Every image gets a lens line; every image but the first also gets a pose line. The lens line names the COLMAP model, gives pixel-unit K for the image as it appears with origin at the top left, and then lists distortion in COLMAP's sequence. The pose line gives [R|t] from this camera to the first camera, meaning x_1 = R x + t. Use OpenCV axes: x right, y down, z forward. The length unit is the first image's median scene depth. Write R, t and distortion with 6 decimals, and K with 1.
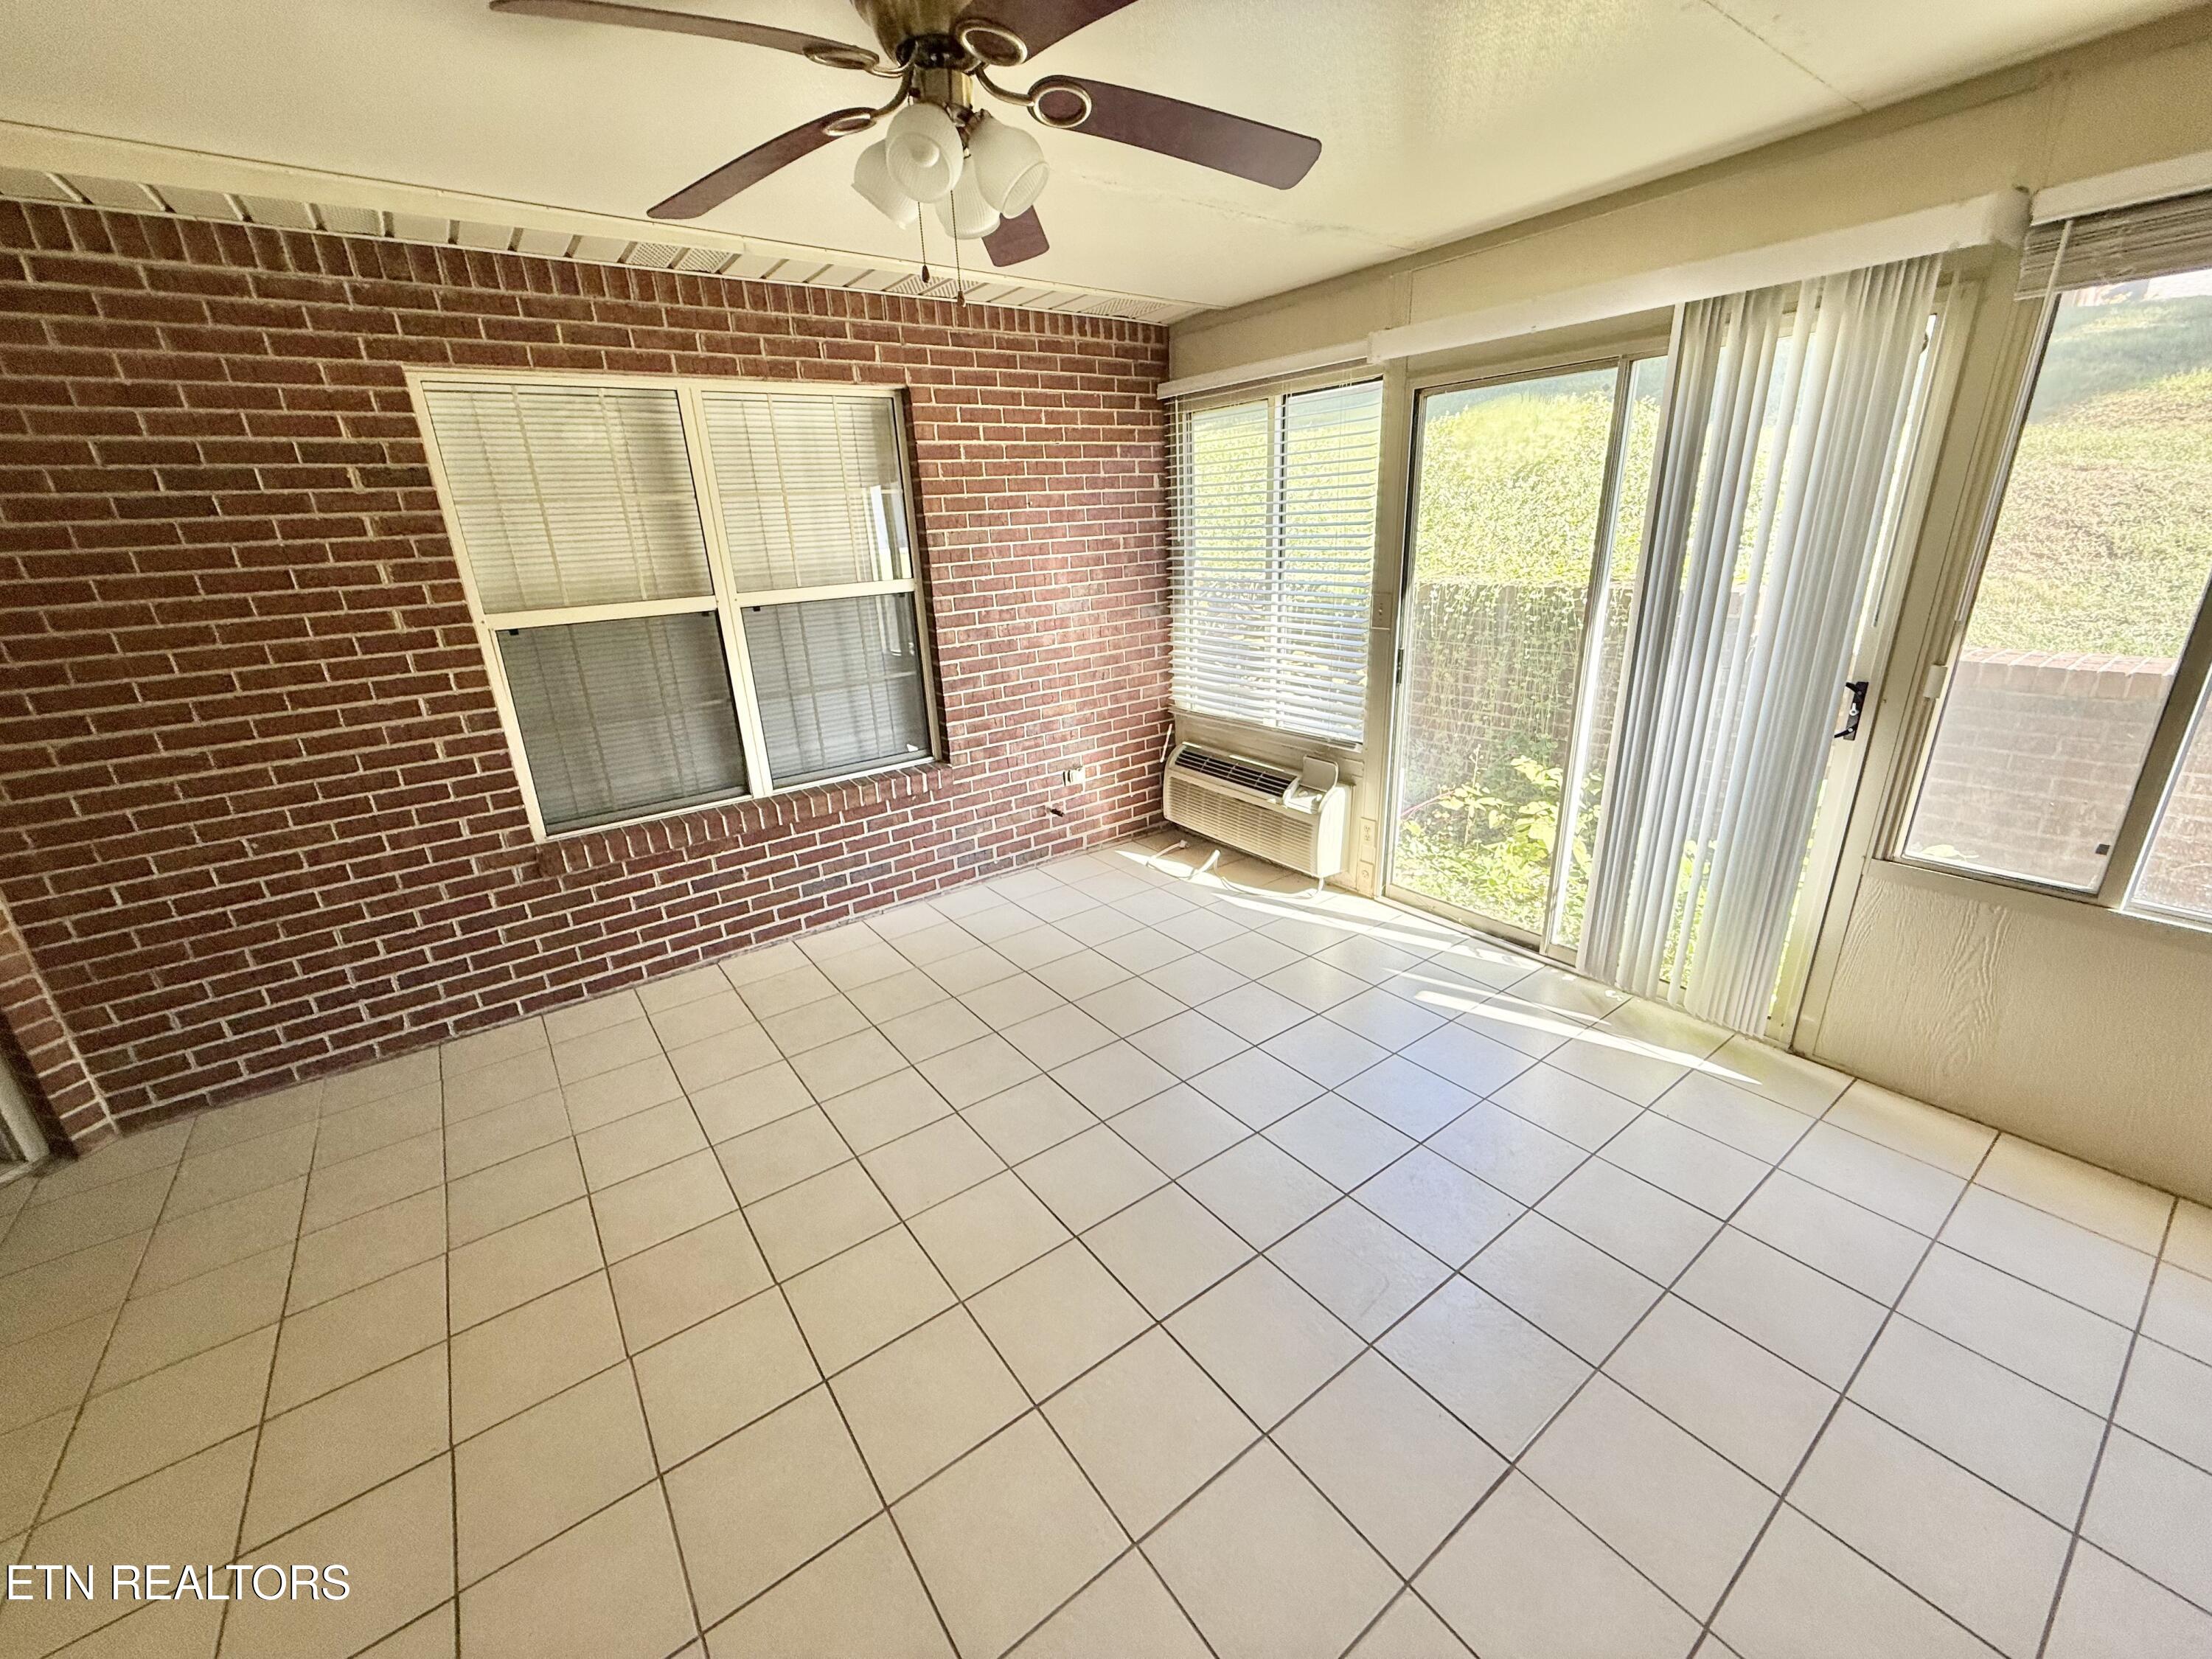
lens RADIAL K [[881.8, 0, 1100.5], [0, 881.8, 831.7], [0, 0, 1]] dist [0.003063, -0.000544]
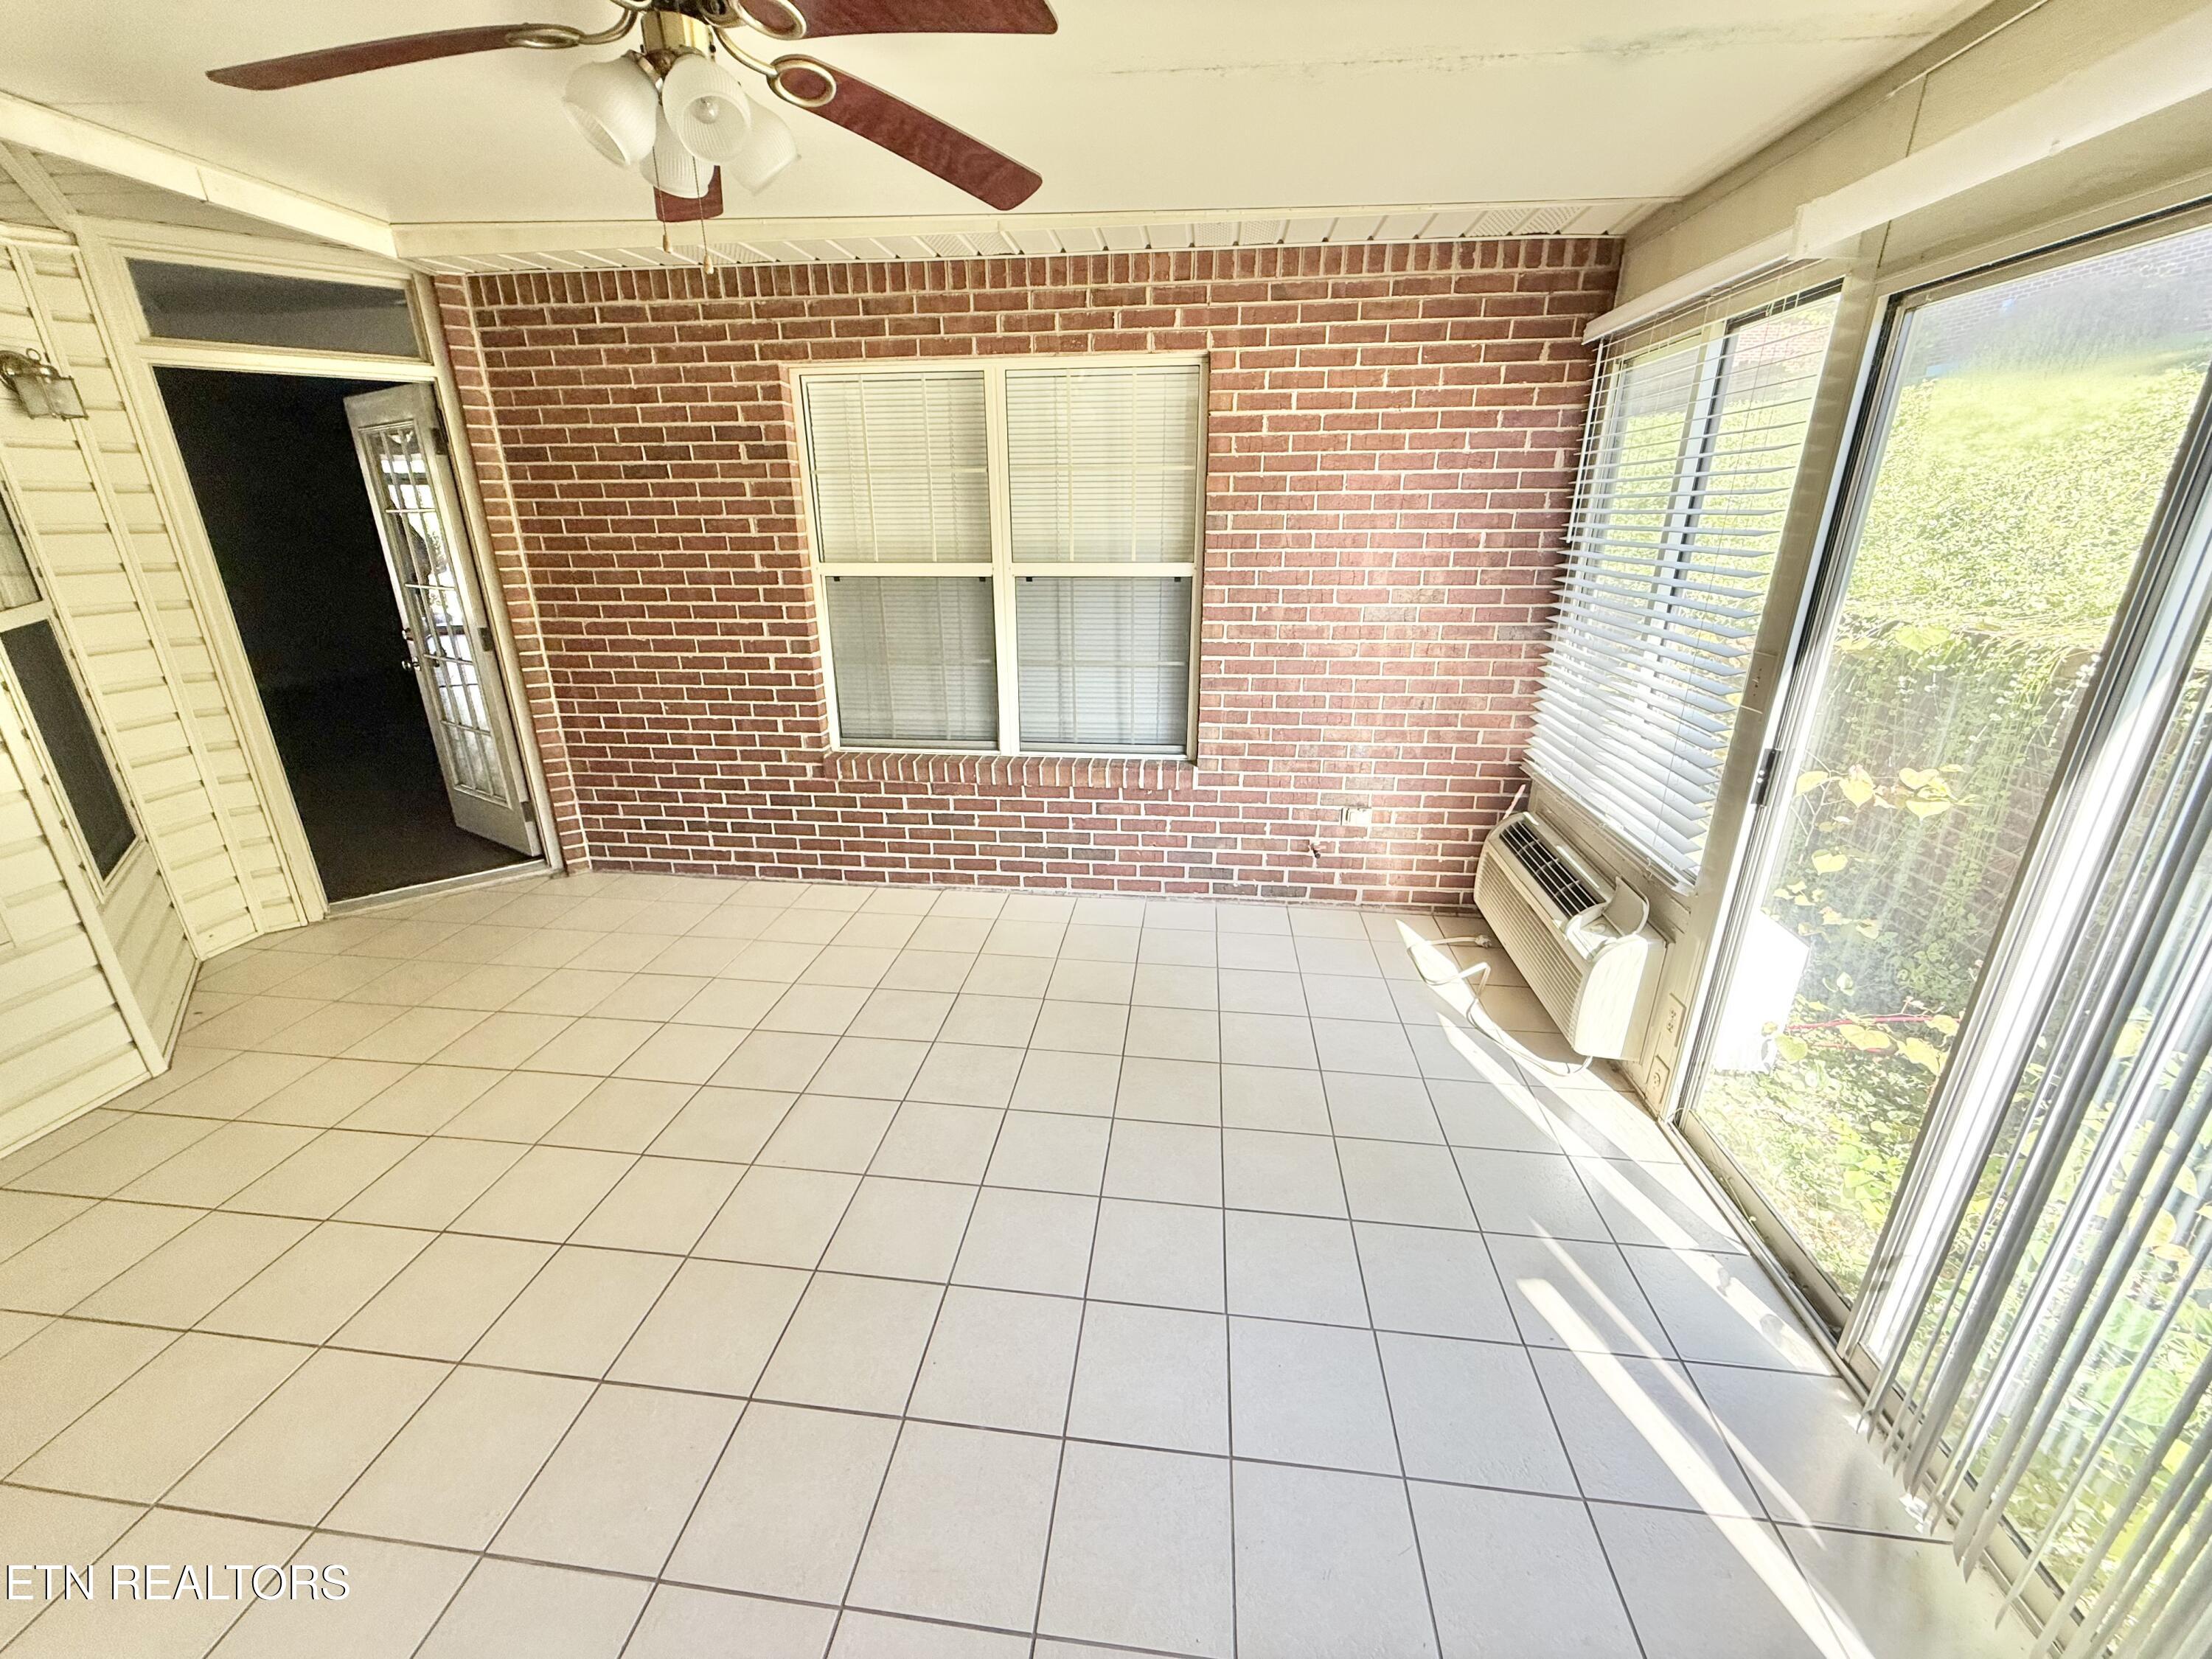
lens RADIAL K [[881.8, 0, 1096.0], [0, 881.8, 832.1], [0, 0, 1]] dist [0.003063, -0.000544]
pose [[0.732448, 0.274523, -0.623022, 0.398494], [-0.255559, 0.959047, 0.122142, -0.111921], [0.631039, 0.069756, 0.772609, 0.260309]]
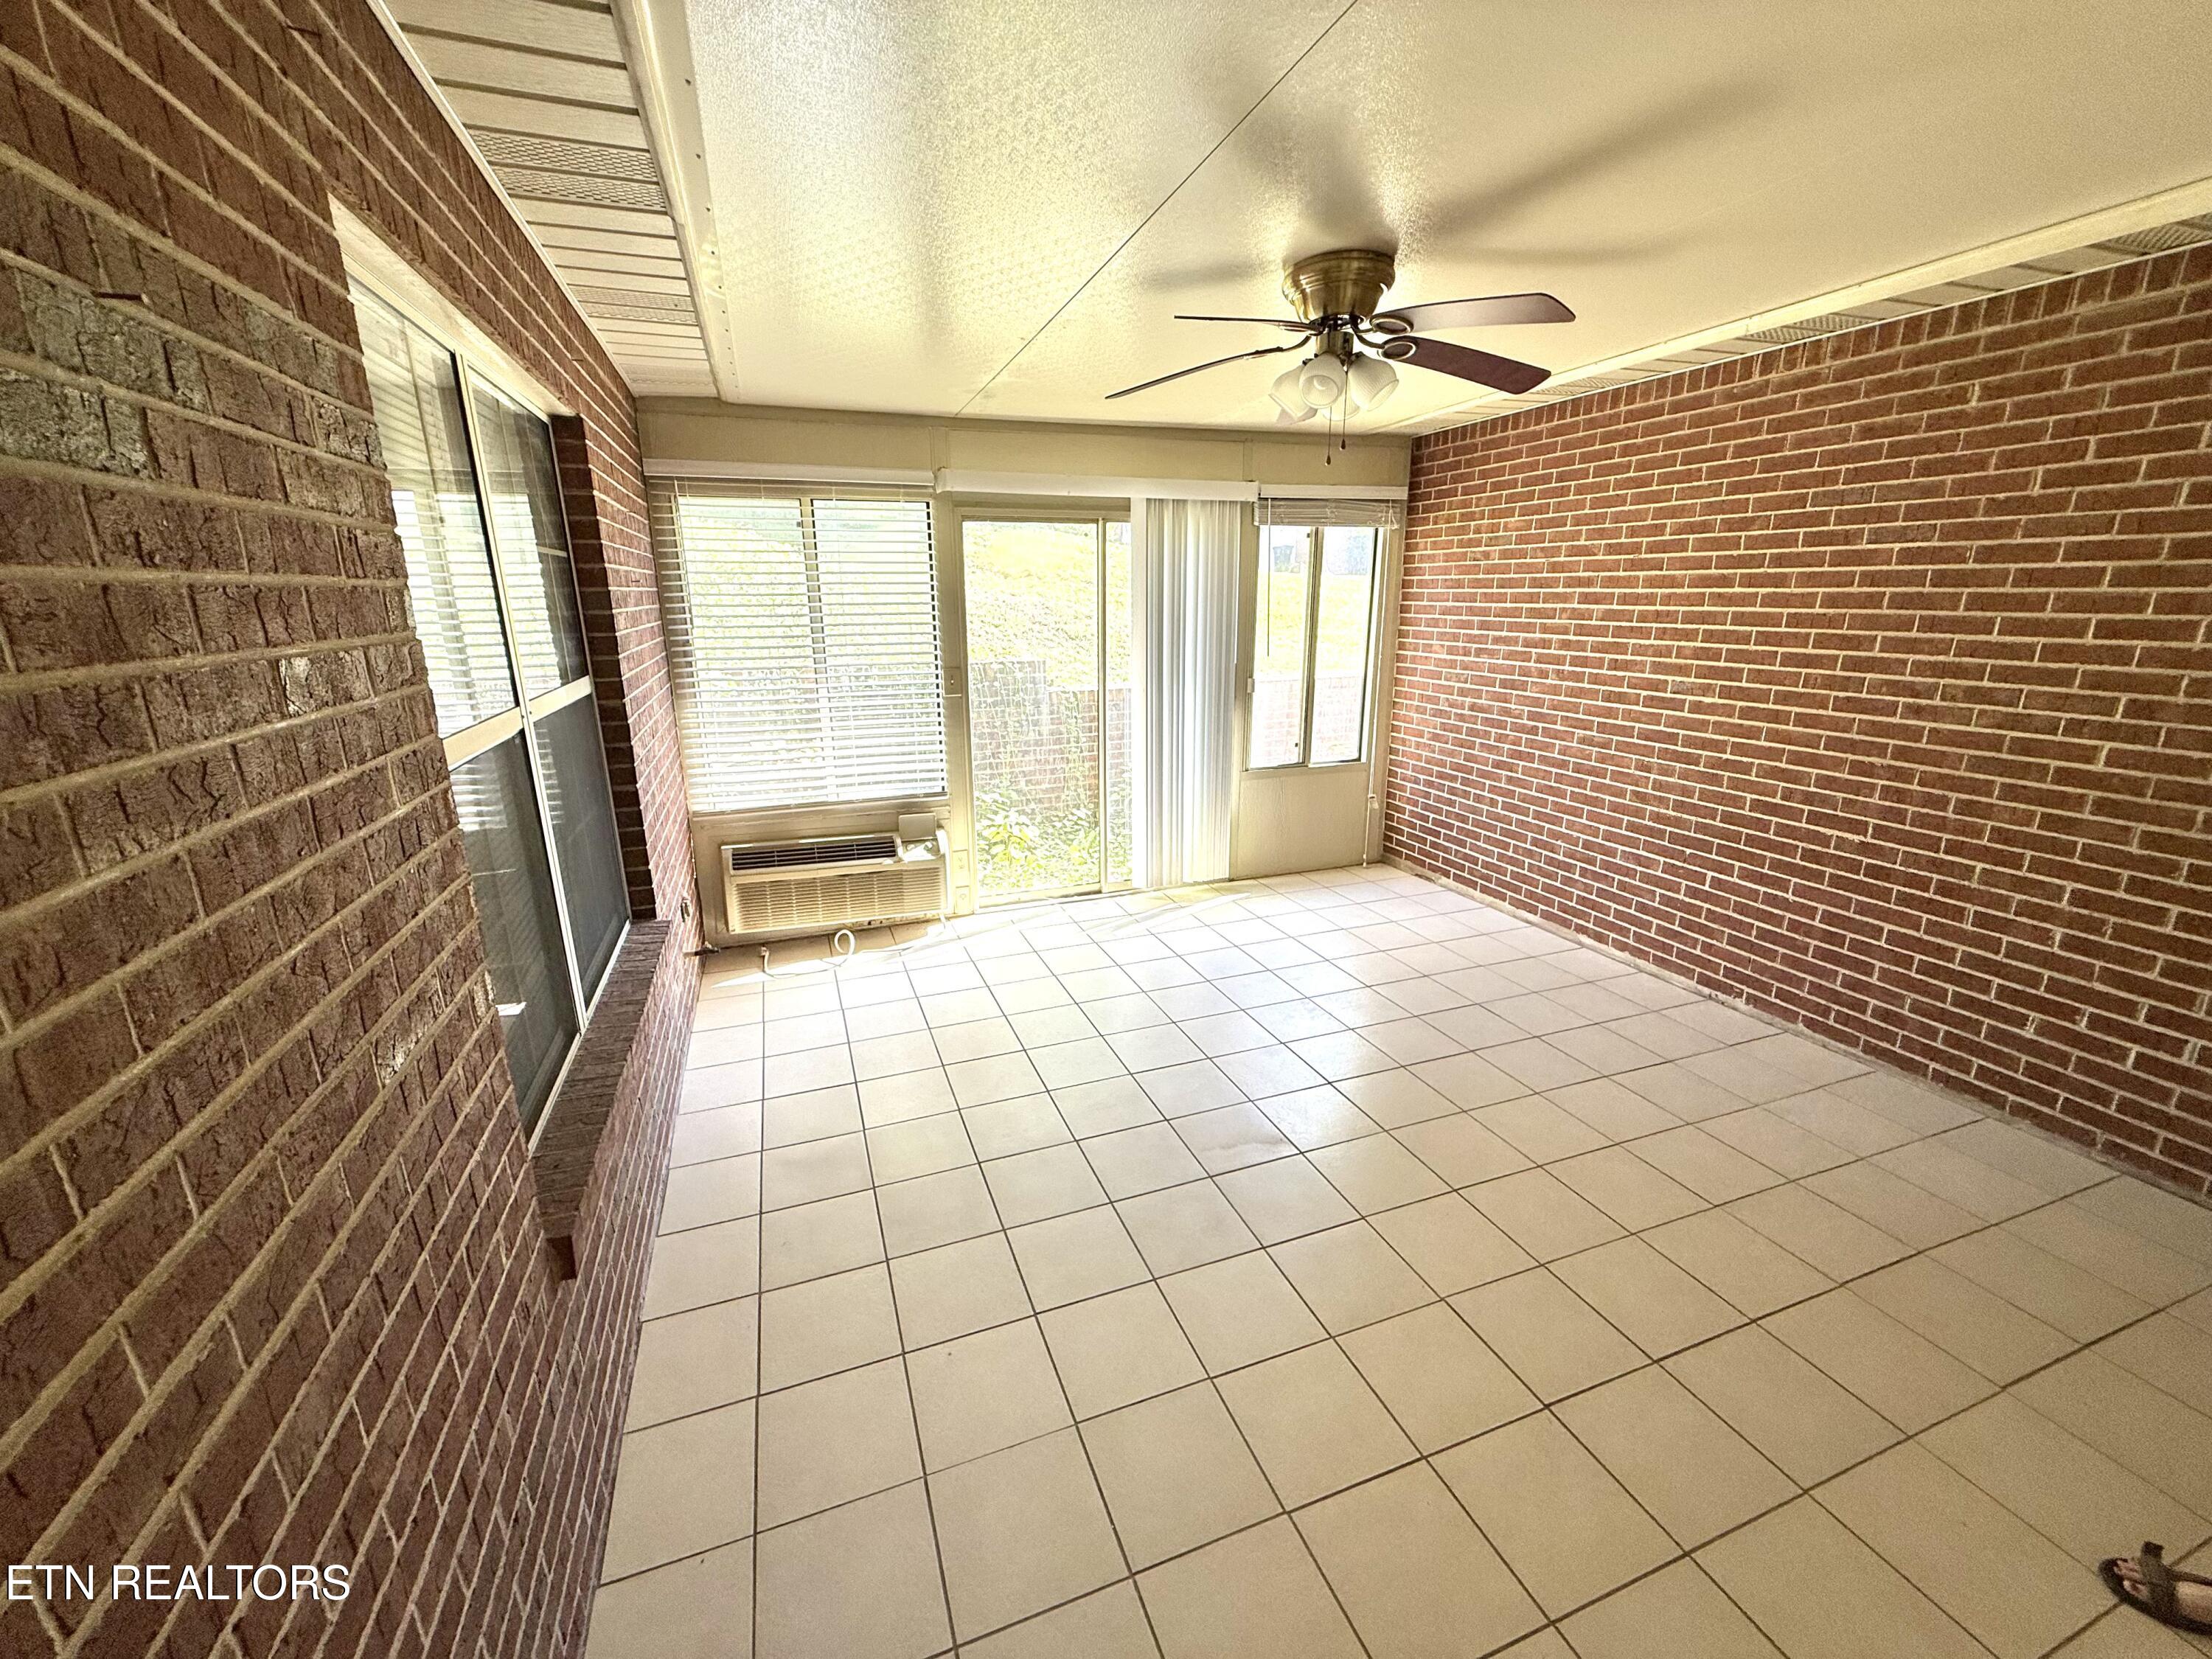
lens RADIAL K [[881.8, 0, 1102.5], [0, 881.8, 826.1], [0, 0, 1]] dist [0.003063, -0.000544]
pose [[0.277173, -0.207086, 0.938238, -0.855398], [0.315590, 0.941941, 0.114672, -0.137171], [-0.907512, 0.264314, 0.326435, 0.464907]]
